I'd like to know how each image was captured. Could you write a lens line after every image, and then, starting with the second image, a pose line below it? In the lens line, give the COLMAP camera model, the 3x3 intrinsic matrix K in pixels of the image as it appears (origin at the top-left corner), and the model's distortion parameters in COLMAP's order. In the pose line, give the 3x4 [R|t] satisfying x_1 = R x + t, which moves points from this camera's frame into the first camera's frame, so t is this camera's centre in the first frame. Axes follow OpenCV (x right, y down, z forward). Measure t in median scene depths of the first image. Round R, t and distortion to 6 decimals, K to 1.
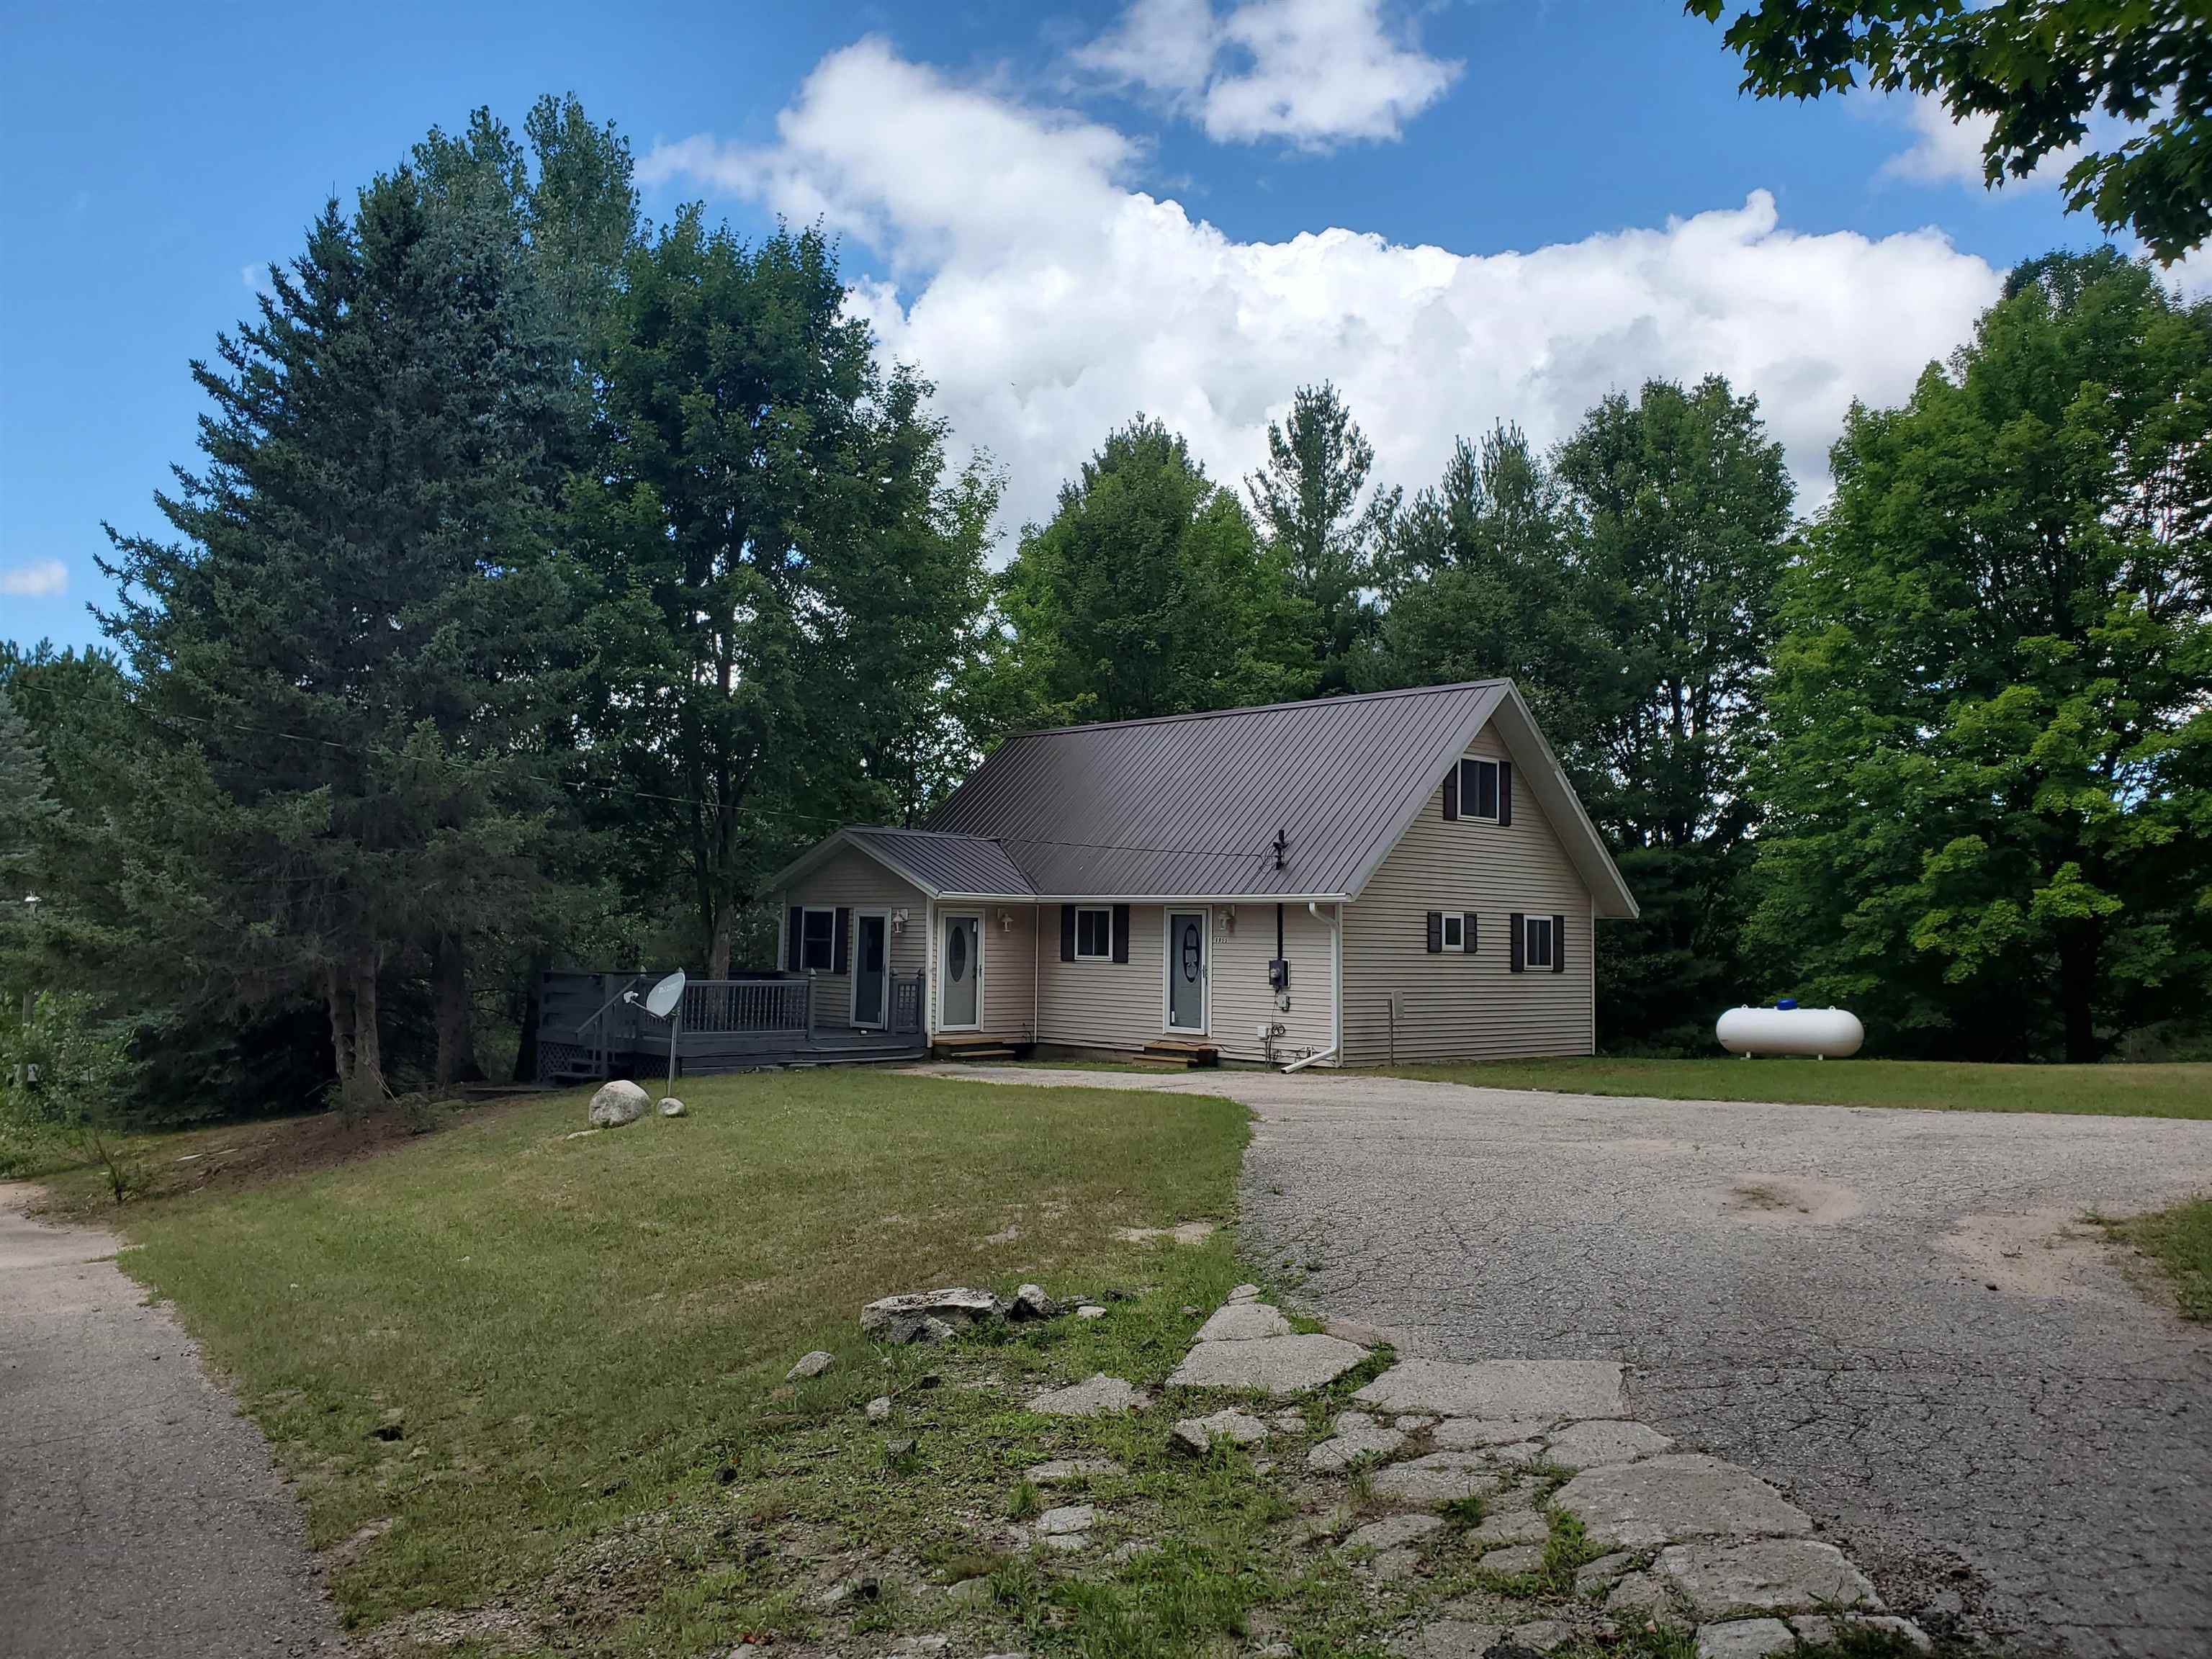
lens RADIAL K [[1644.0, 0, 1106.0], [0, 1644.0, 829.5], [0, 0, 1]] dist [-0.036170, -0.013874]
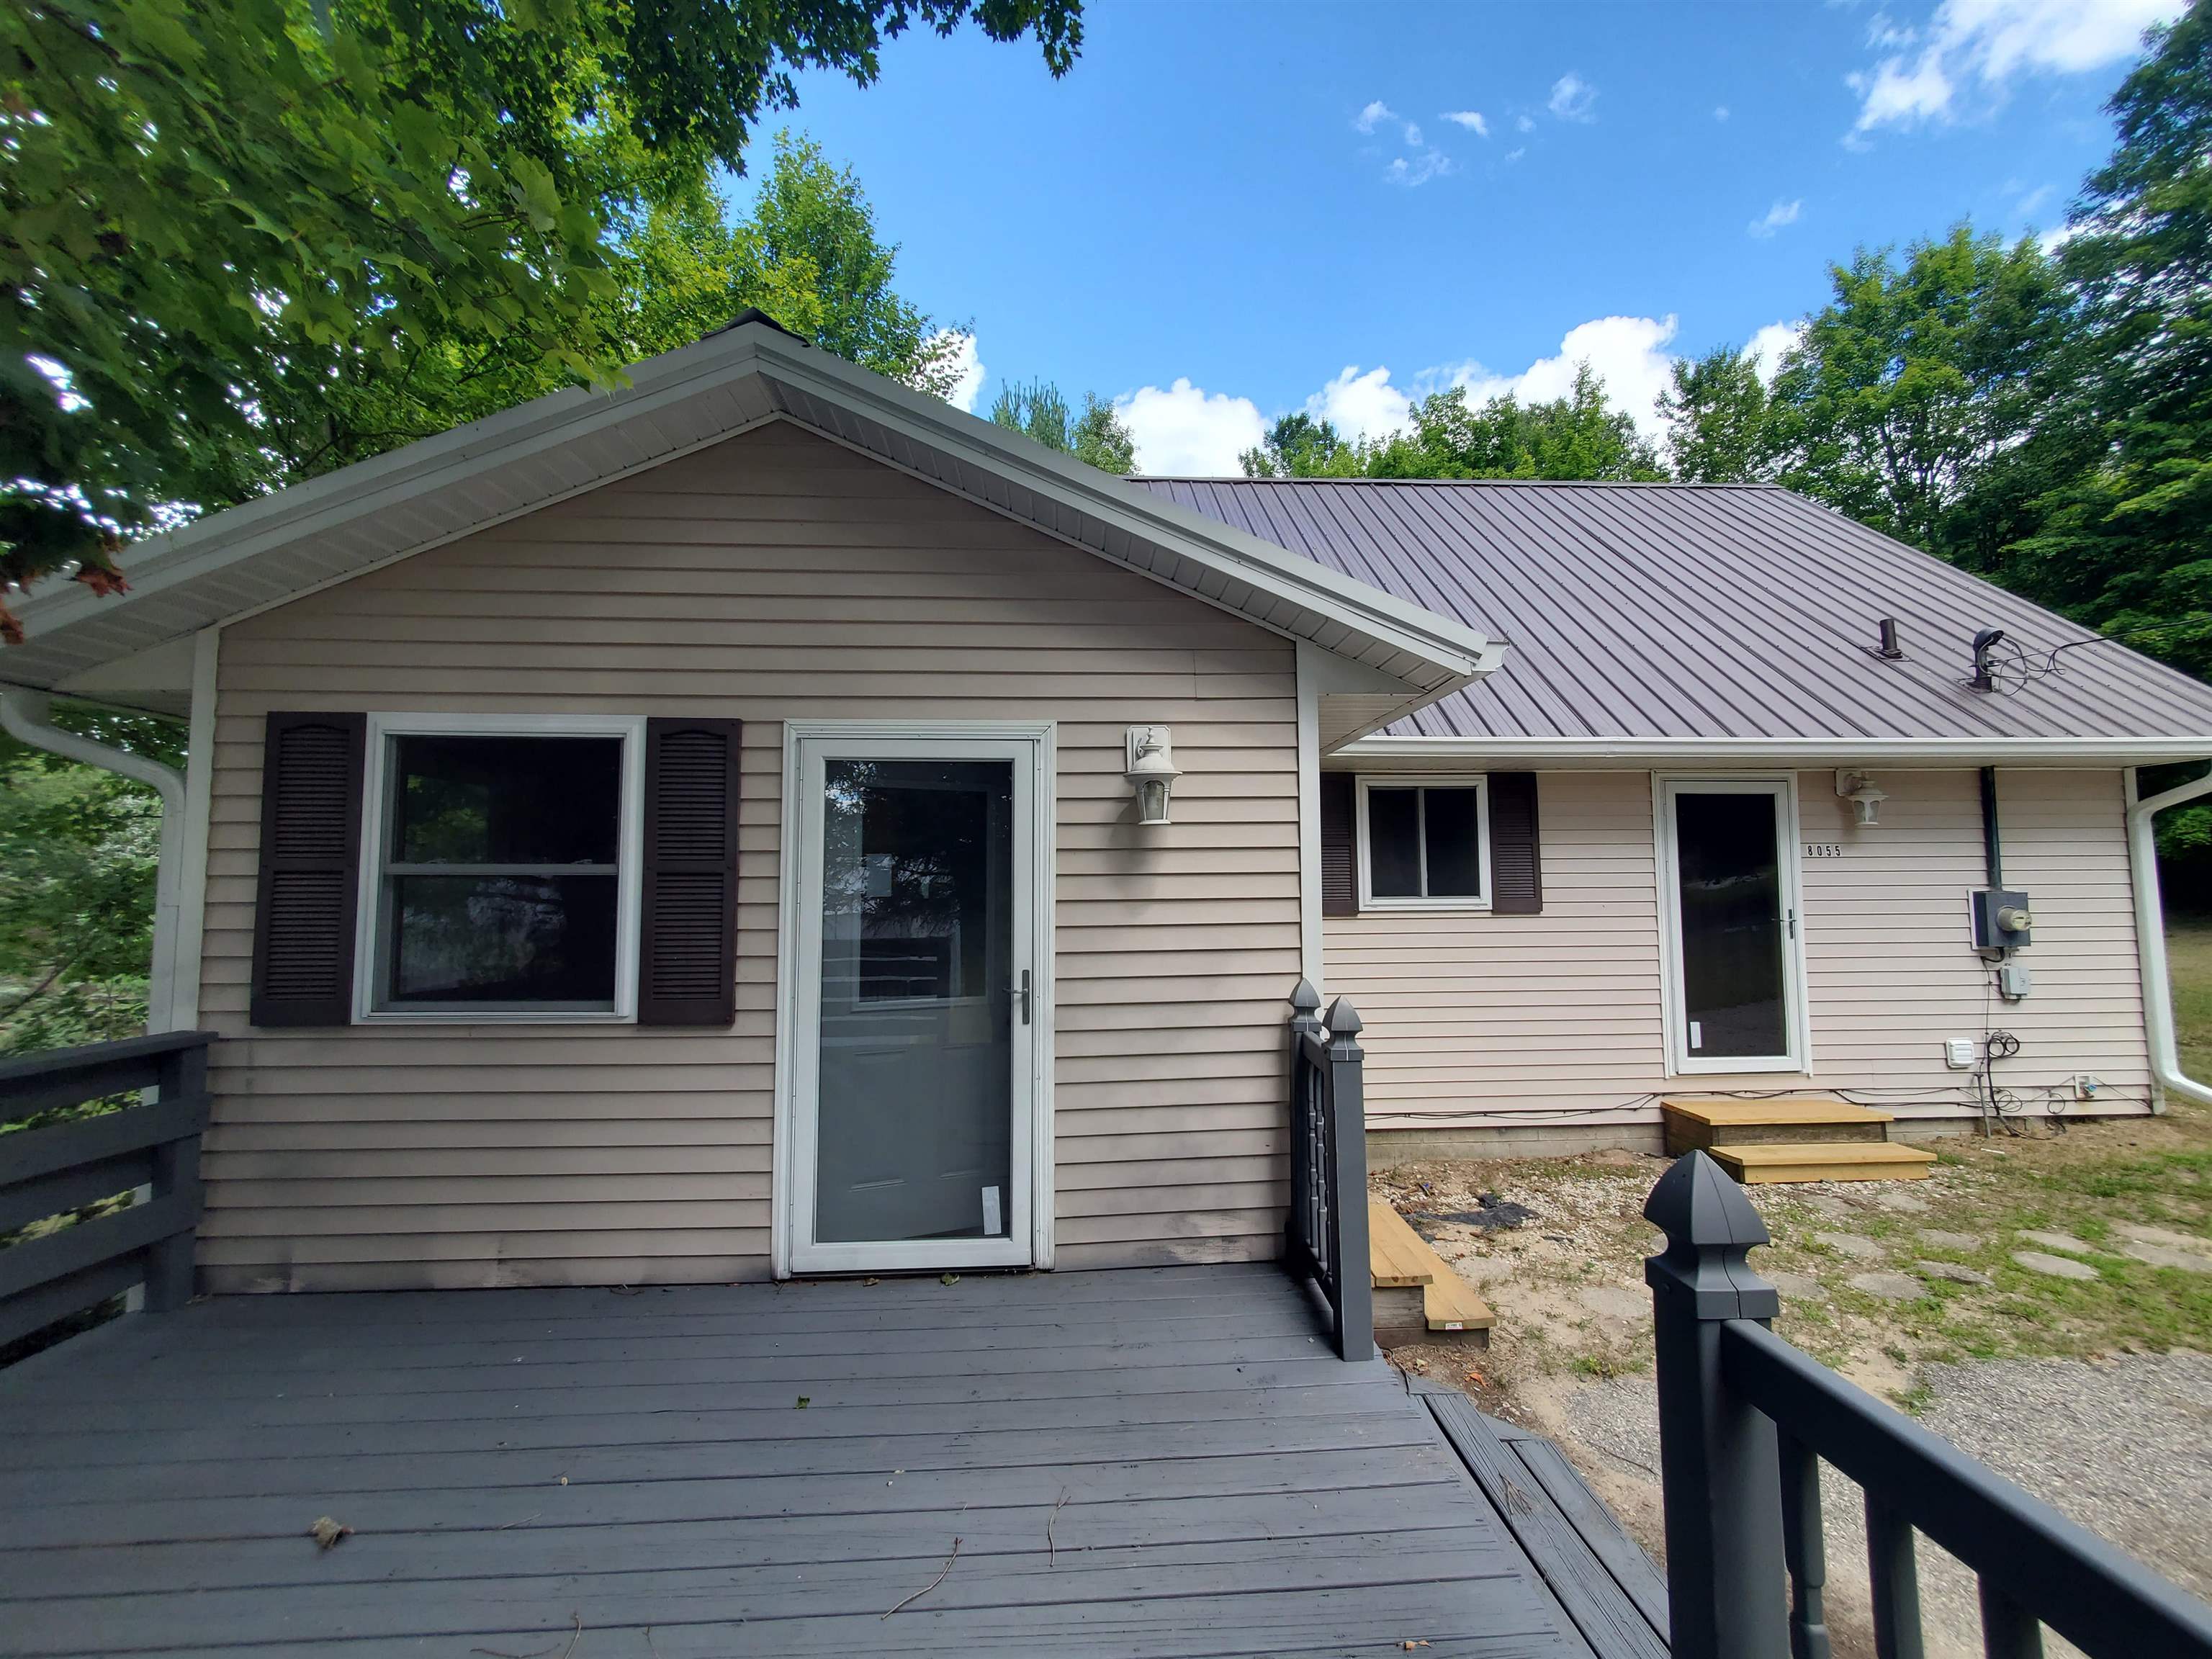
lens RADIAL K [[903.7, 0, 1106.0], [0, 903.7, 829.5], [0, 0, 1]] dist [-0.044644, -0.000029]
pose [[0.721723, 0.017588, 0.691958, -0.284635], [-0.030273, 0.999523, 0.006169, 0.084049], [-0.691520, -0.025400, 0.721911, 1.224702]]
